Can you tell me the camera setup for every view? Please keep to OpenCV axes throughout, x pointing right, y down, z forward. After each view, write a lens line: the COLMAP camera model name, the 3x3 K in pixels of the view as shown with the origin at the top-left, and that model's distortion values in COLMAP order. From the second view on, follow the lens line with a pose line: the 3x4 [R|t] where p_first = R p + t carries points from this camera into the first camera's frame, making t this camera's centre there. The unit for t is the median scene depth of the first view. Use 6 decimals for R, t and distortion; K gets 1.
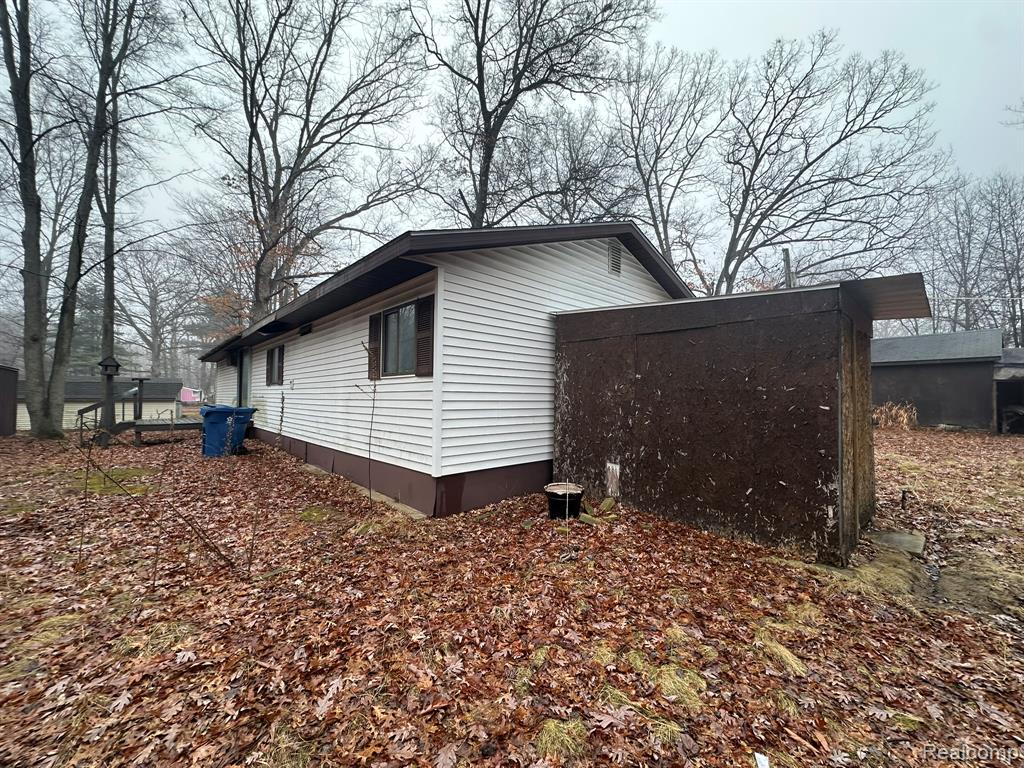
lens RADIAL K [[406.5, 0, 513.7], [0, 406.5, 382.3], [0, 0, 1]] dist [-0.004248, 0.000807]
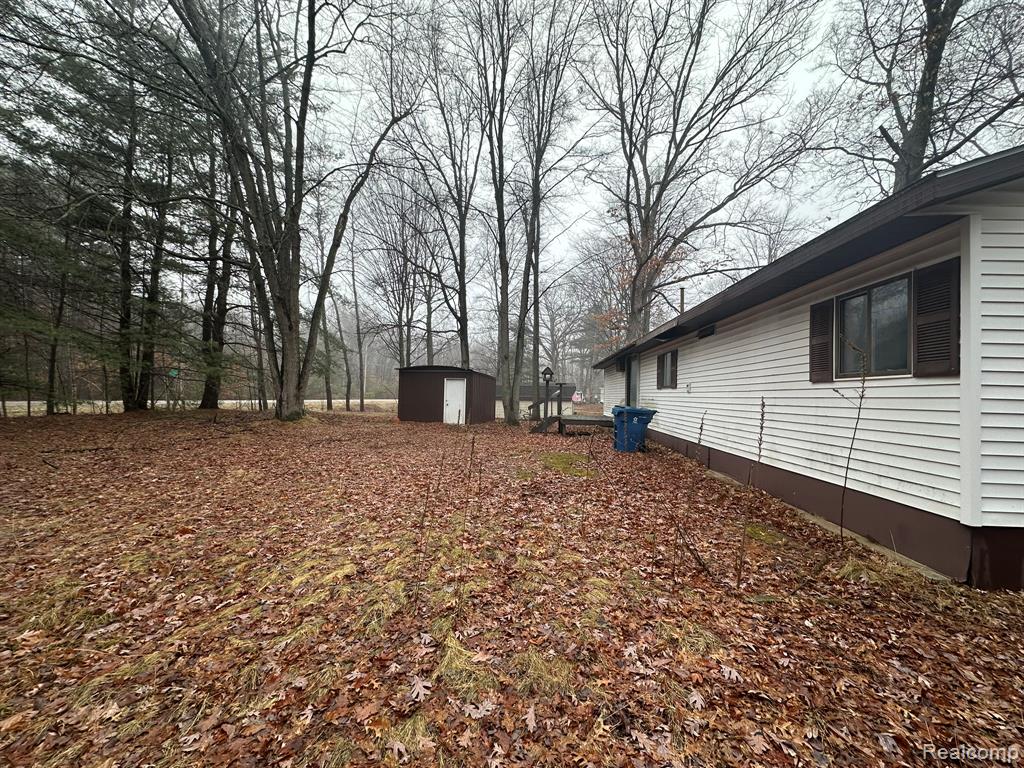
lens RADIAL K [[406.5, 0, 508.2], [0, 406.5, 381.5], [0, 0, 1]] dist [-0.004248, 0.000807]
pose [[0.678698, -0.011462, -0.734328, -0.115456], [0.004310, 0.999923, -0.011624, -0.000783], [0.734405, 0.004724, 0.678696, -0.010140]]
